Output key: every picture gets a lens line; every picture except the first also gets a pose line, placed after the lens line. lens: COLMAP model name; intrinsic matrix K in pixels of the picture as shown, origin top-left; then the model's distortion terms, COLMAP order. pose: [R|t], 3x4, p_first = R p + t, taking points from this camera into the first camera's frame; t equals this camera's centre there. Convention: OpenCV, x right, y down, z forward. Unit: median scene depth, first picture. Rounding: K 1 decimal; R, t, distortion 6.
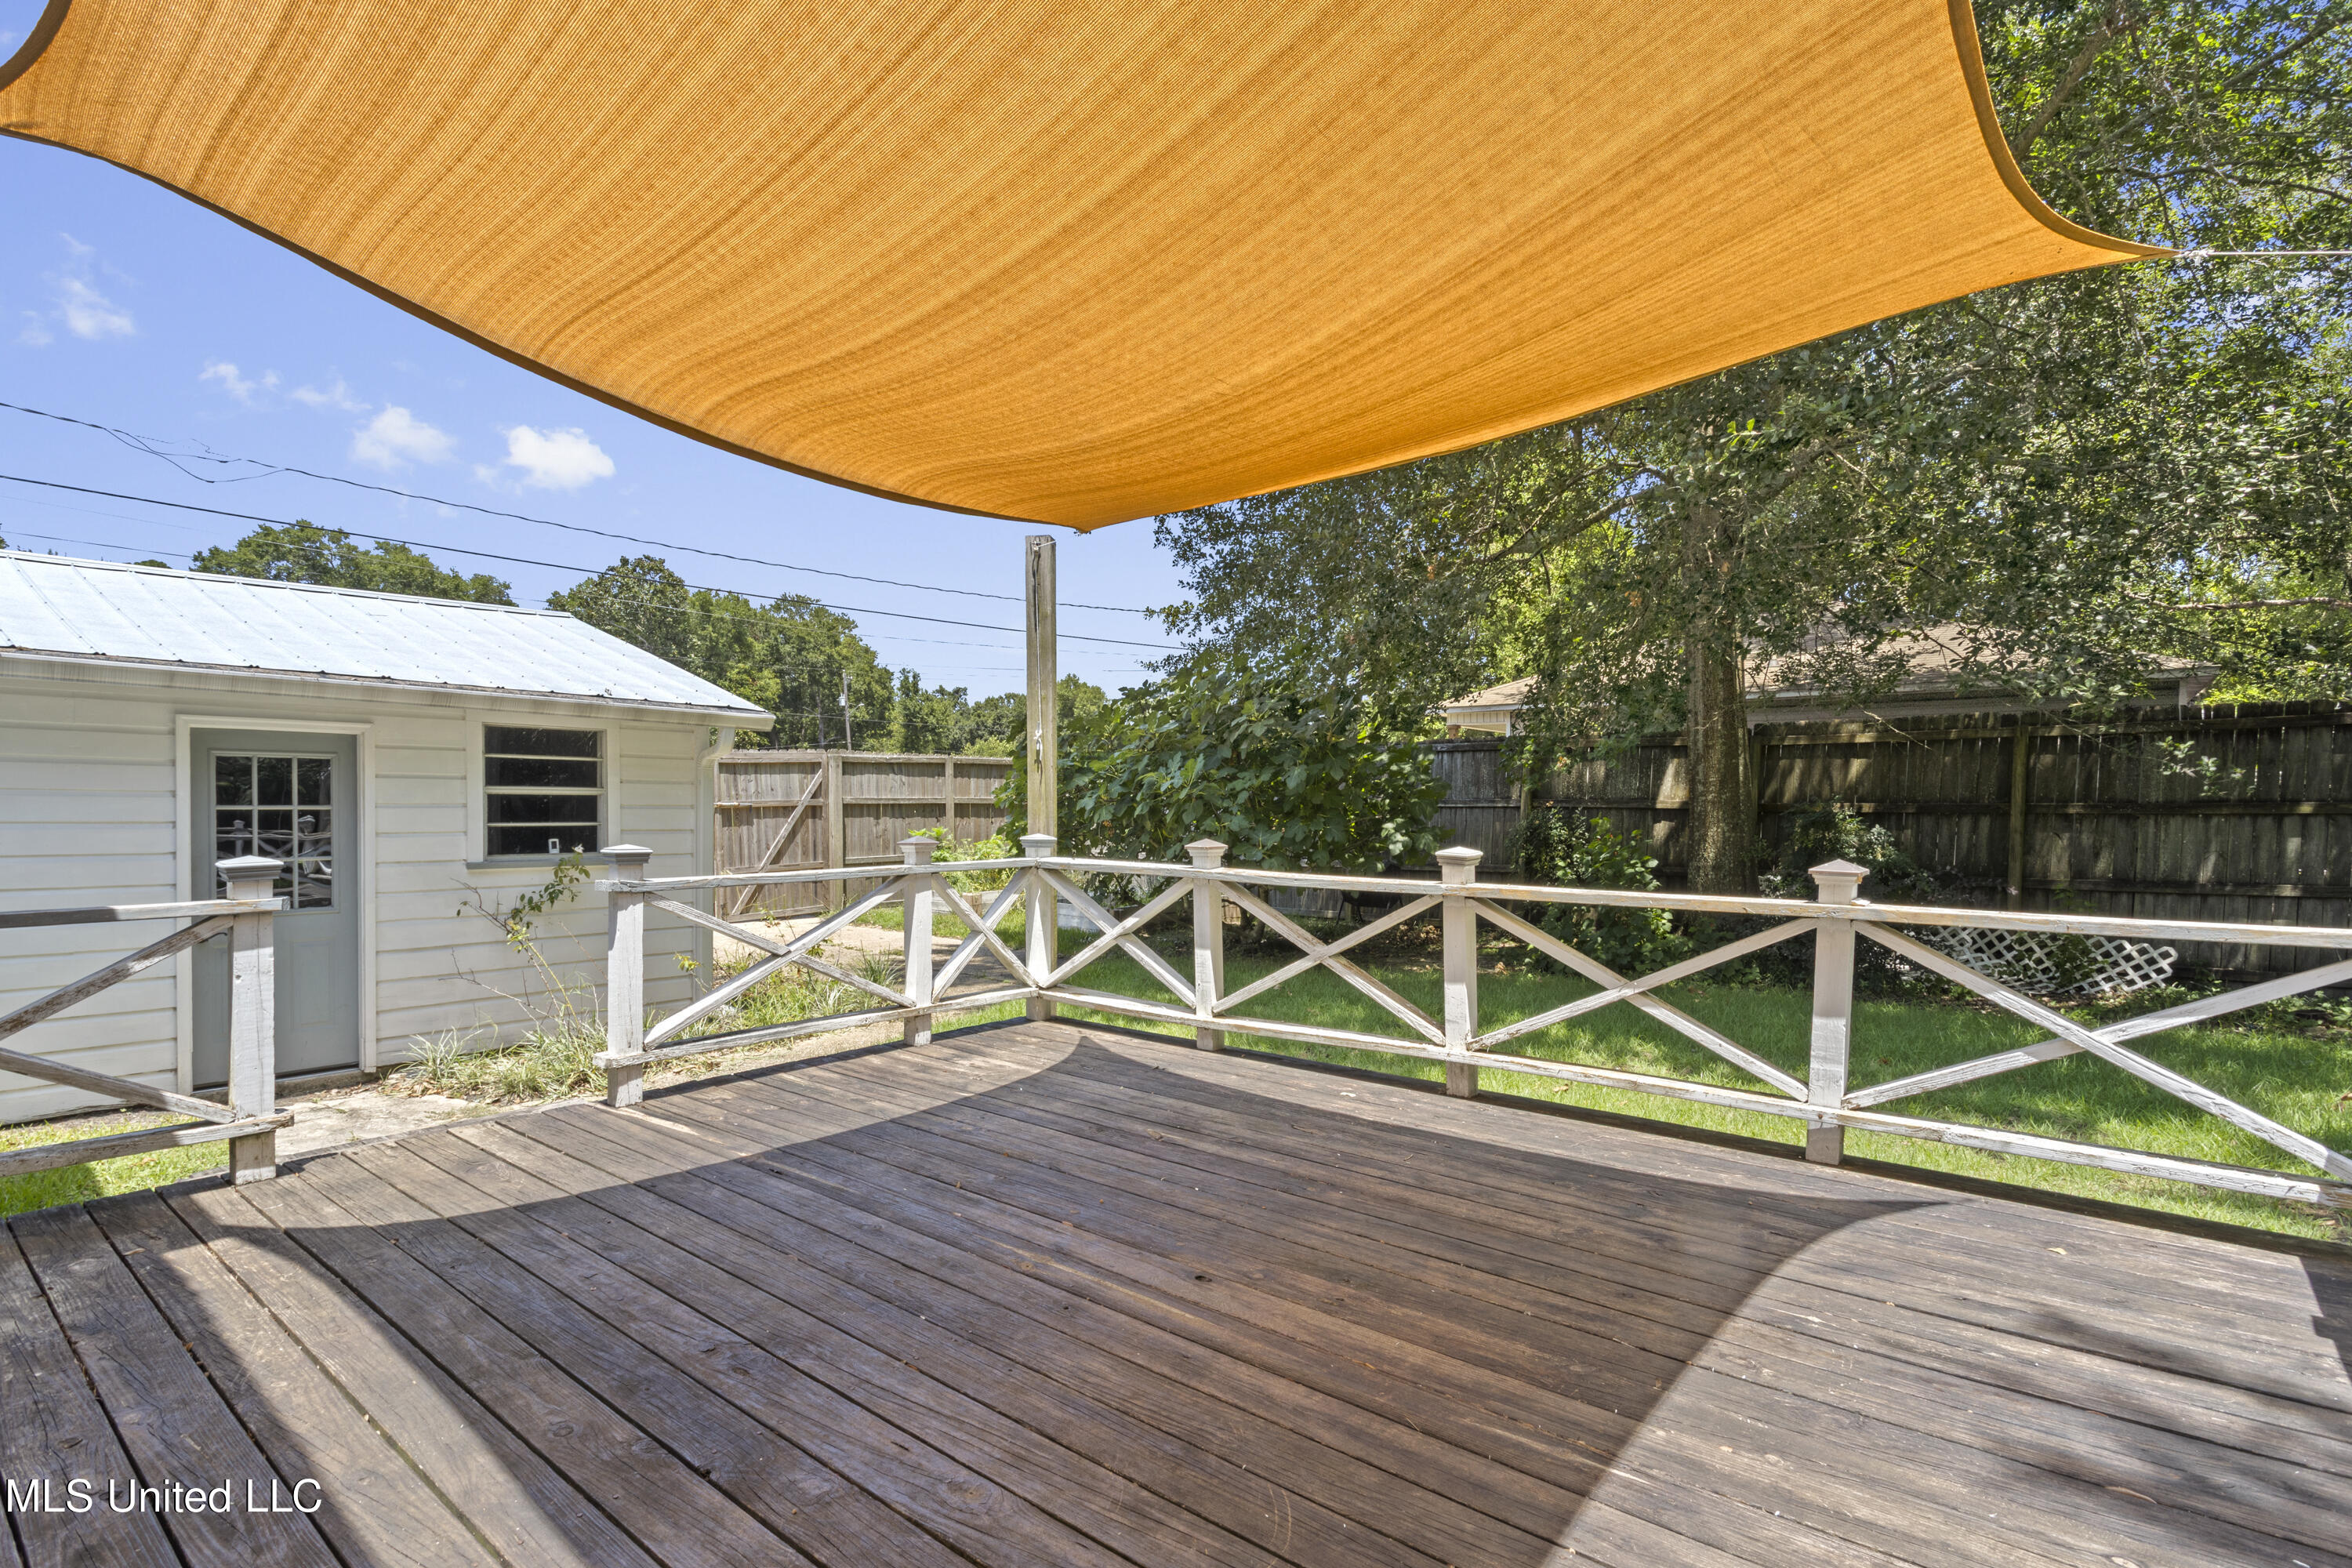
lens RADIAL K [[1108.4, 0, 1169.4], [0, 1108.4, 777.0], [0, 0, 1]] dist [0.003360, 0.000565]
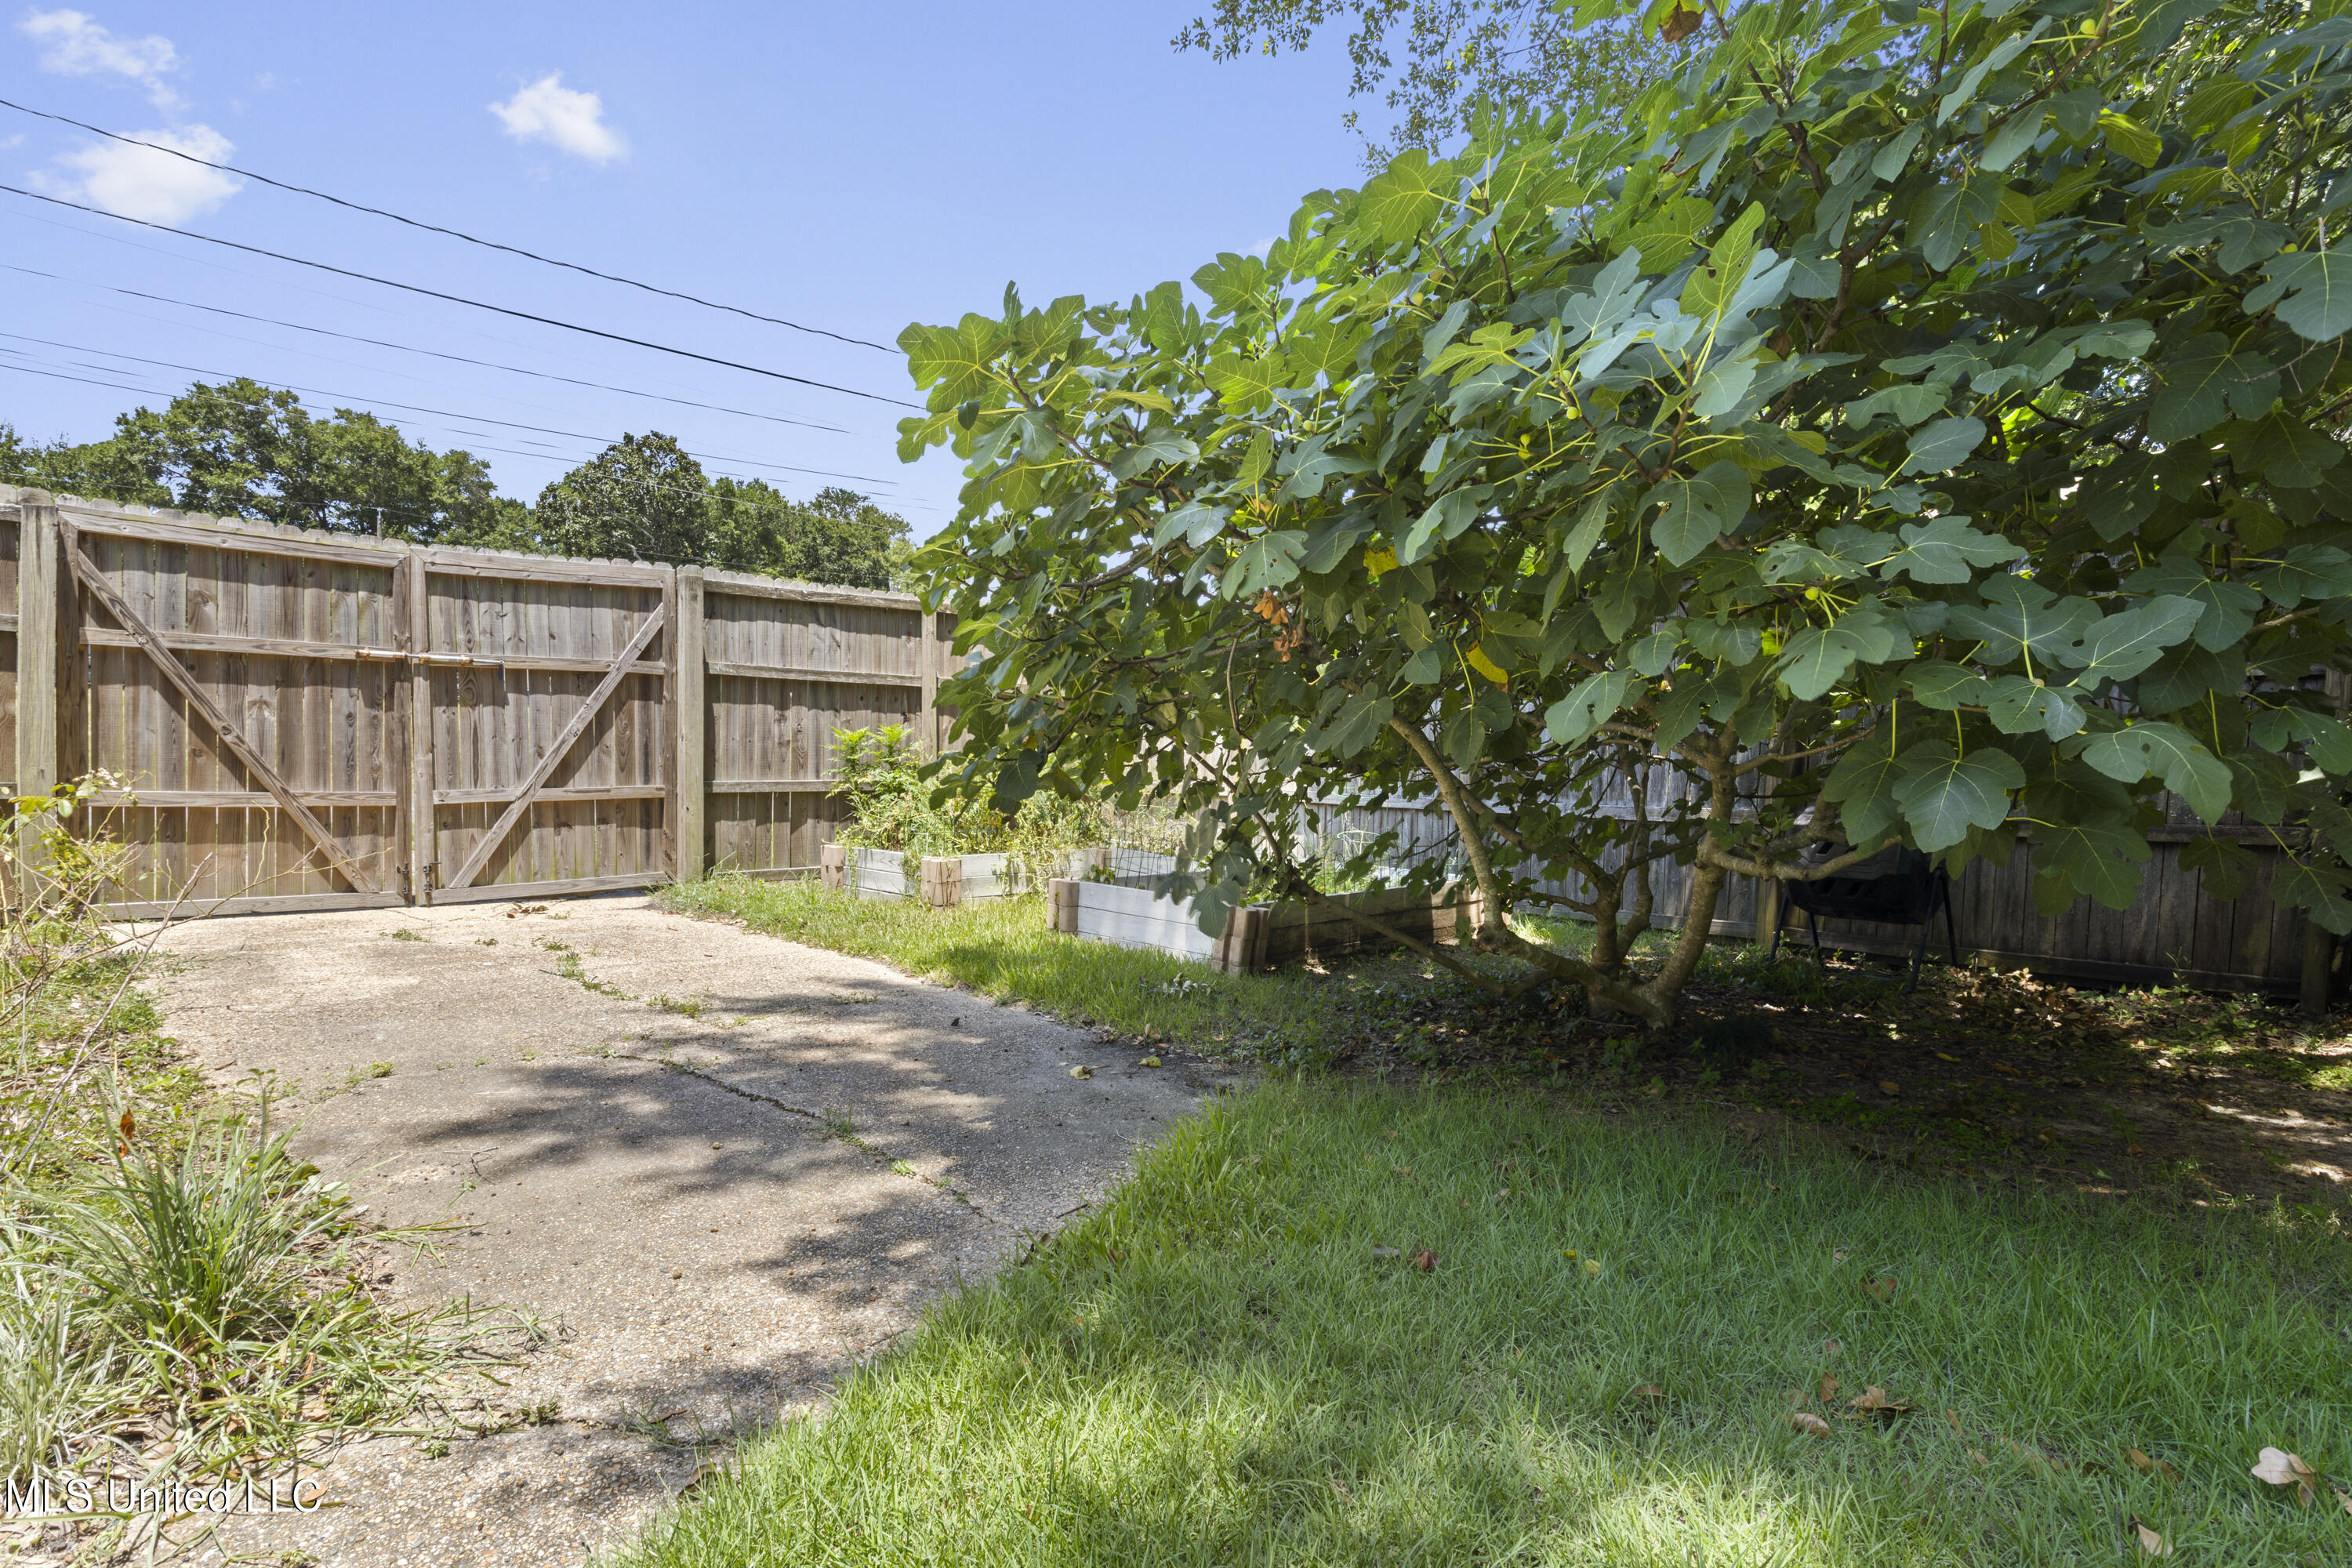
lens RADIAL K [[1356.6, 0, 1176.0], [0, 1356.6, 784.0], [0, 0, 1]] dist [-0.003175, -0.000693]
pose [[0.996641, 0.025759, -0.077743, -0.031070], [-0.021861, 0.998481, 0.050572, 0.038497], [0.078928, -0.048702, 0.995690, 0.398395]]
